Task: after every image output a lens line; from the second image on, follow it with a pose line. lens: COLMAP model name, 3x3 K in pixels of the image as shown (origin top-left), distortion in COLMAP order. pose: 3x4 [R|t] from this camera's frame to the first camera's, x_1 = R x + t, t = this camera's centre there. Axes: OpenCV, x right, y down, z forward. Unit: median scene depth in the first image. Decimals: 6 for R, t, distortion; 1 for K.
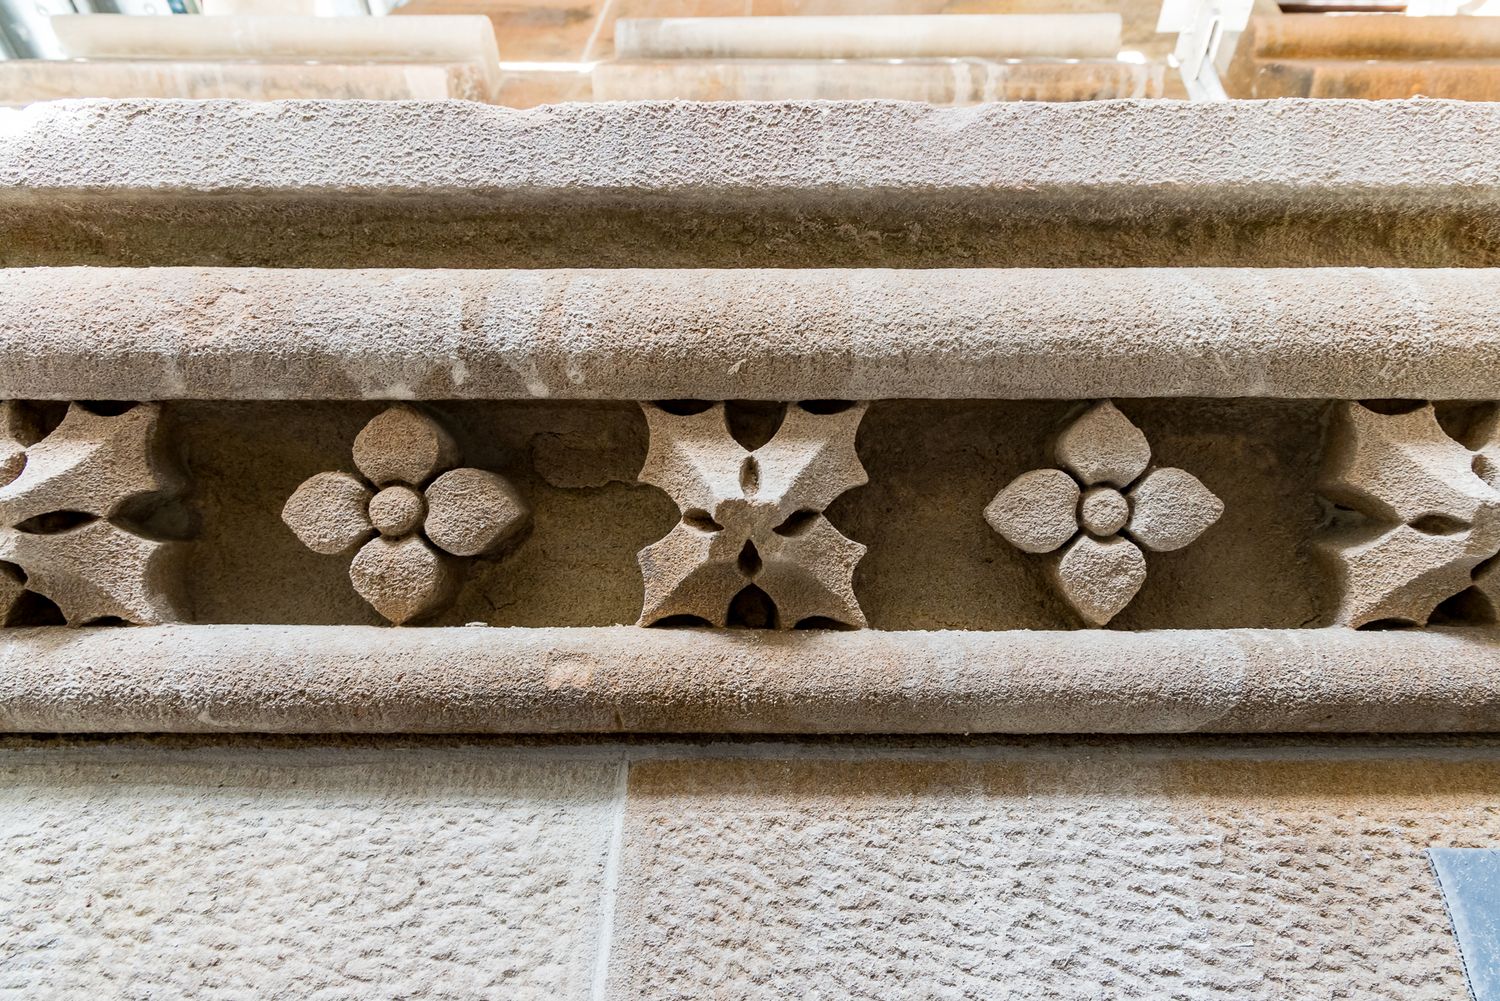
lens RADIAL K [[1046.8, 0, 763.0], [0, 1046.8, 515.1], [0, 0, 1]] dist [0.010639, -0.005680]
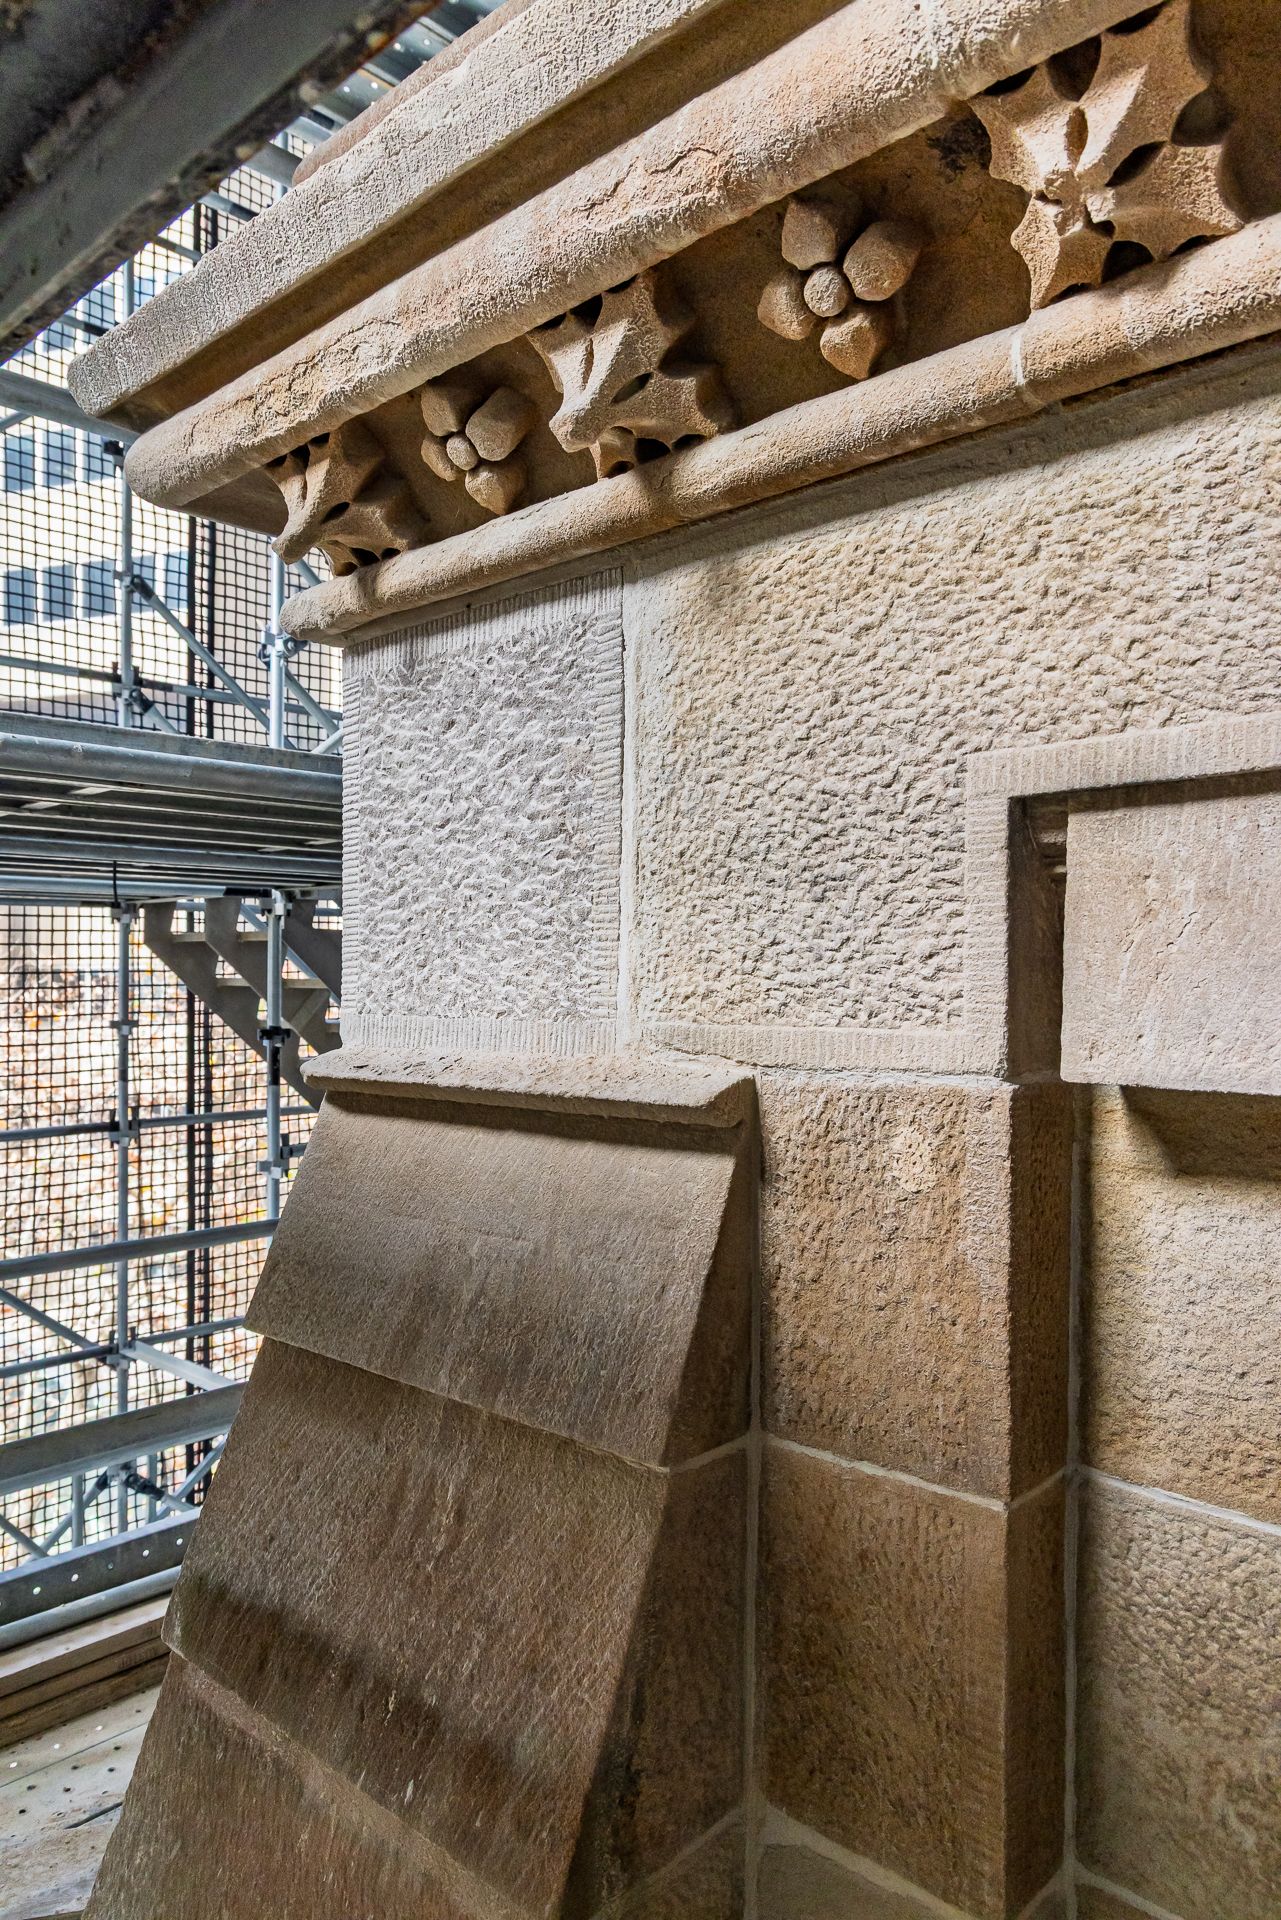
lens RADIAL K [[1339.9, 0, 629.2], [0, 1339.9, 967.8], [0, 0, 1]] dist [0.010639, -0.005680]
pose [[0.720745, -0.003855, -0.693189, -0.108857], [0.436197, 0.779712, 0.449201, -0.199877], [0.538757, -0.626126, 0.563655, -0.560053]]
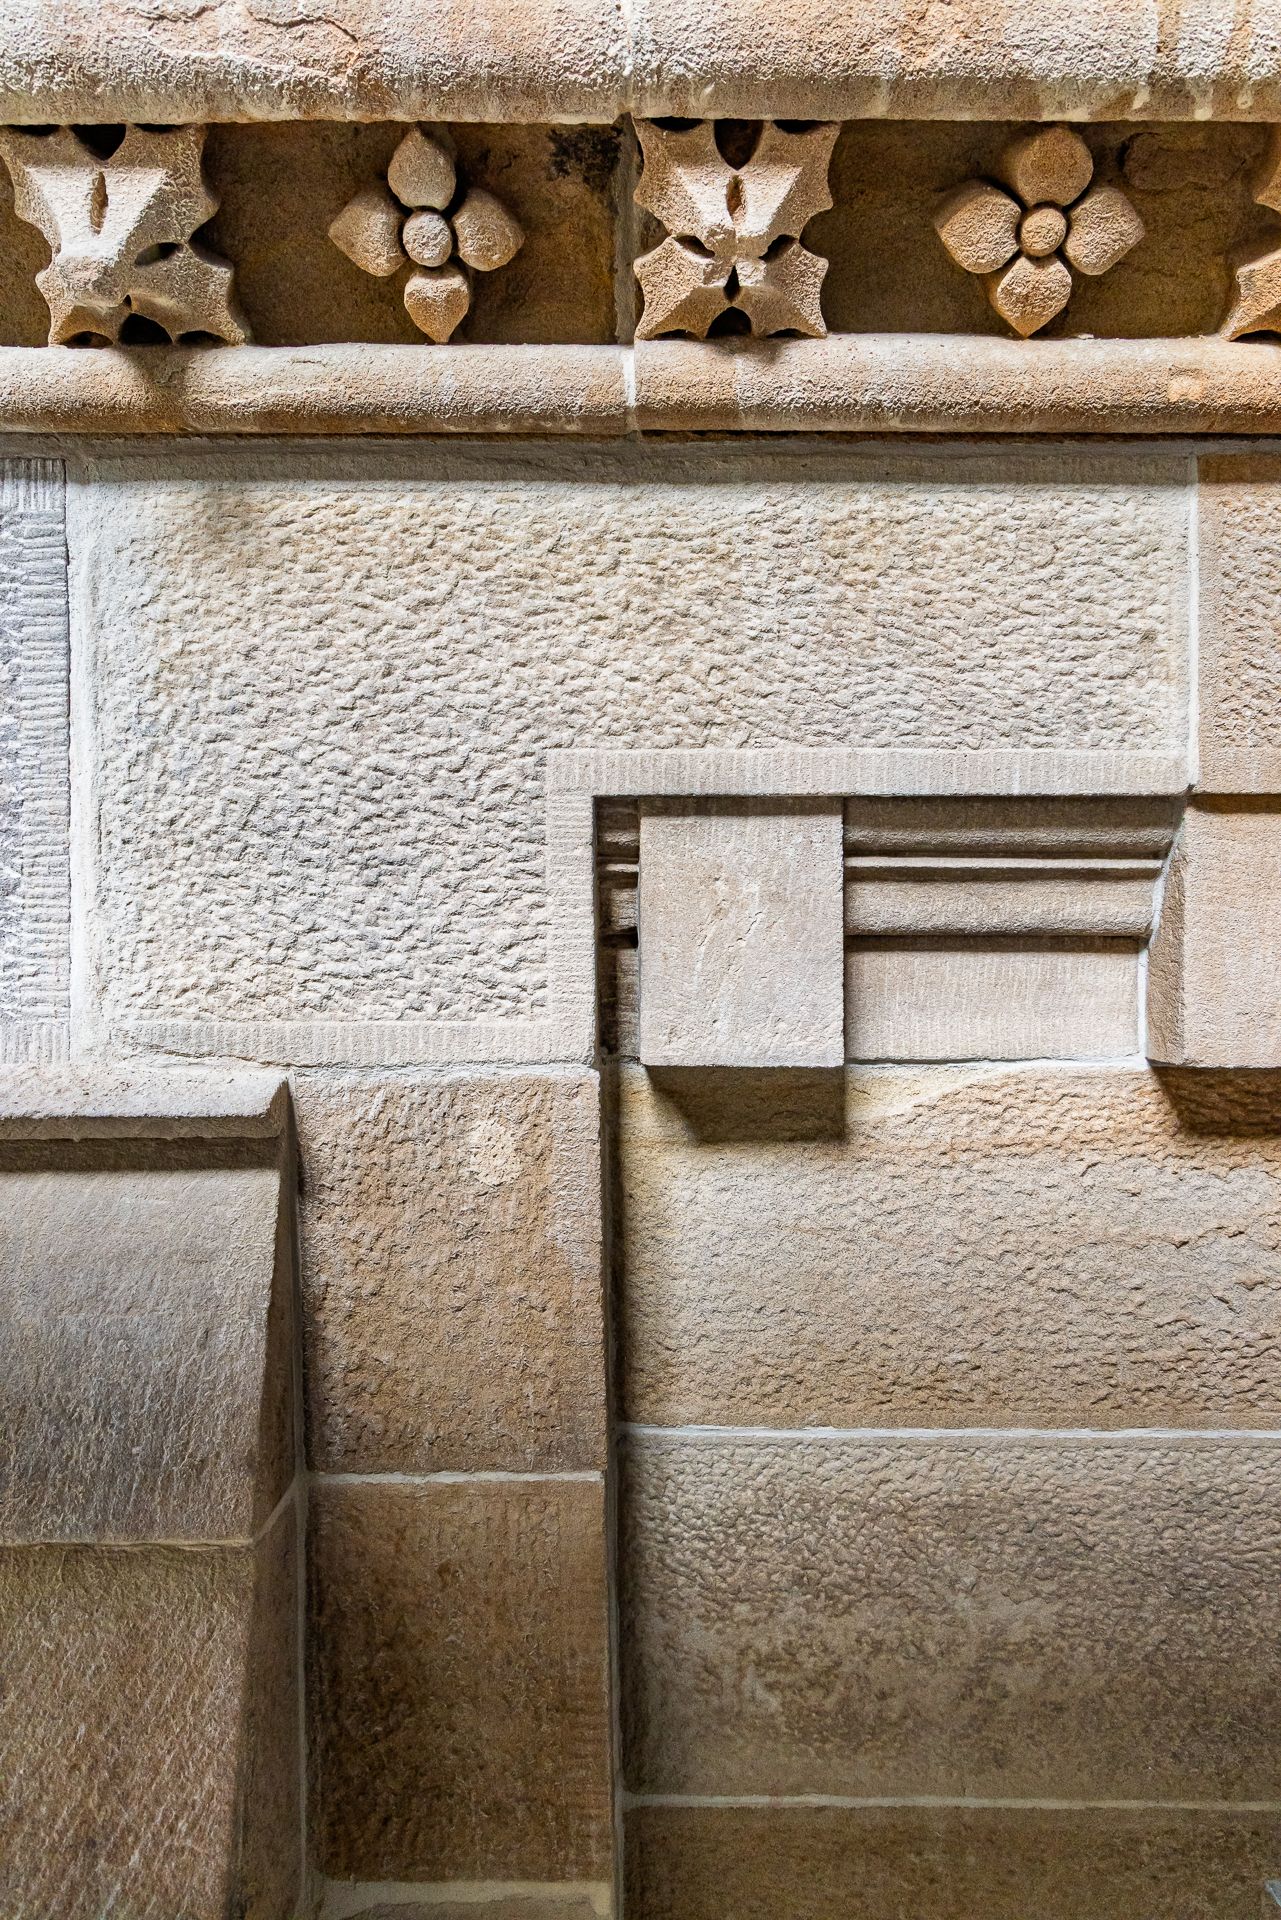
lens RADIAL K [[1339.9, 0, 644.3], [0, 1339.9, 974.2], [0, 0, 1]] dist [0.010639, -0.005680]
pose [[0.999986, 0.003527, 0.003836, -0.860364], [-0.005152, 0.779880, 0.625908, -0.316691], [-0.000784, -0.625919, 0.779888, -0.732173]]
